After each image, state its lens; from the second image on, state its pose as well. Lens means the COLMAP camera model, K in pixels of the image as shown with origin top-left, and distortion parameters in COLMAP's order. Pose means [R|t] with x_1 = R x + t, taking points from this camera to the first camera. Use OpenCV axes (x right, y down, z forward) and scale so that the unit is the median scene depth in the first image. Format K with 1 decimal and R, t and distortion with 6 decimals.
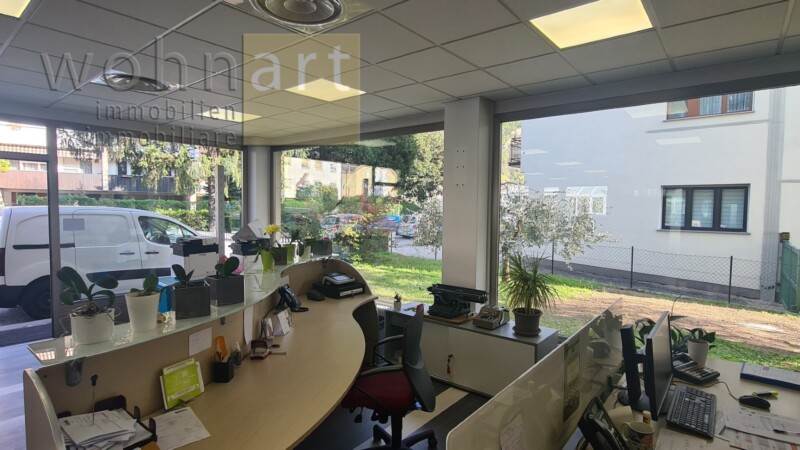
lens RADIAL K [[405.1, 0, 403.8], [0, 405.1, 228.1], [0, 0, 1]] dist [0.004570, -0.000598]
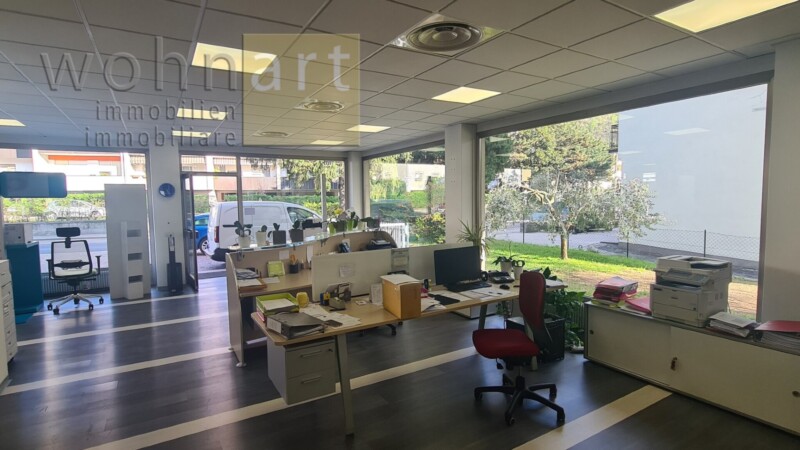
lens RADIAL K [[405.1, 0, 403.8], [0, 405.1, 228.1], [0, 0, 1]] dist [0.004570, -0.000598]
pose [[0.941225, 0.000686, -0.337779, 0.281438], [0.006561, 0.999772, 0.020312, 0.022236], [0.337716, -0.021334, 0.941006, -0.292366]]
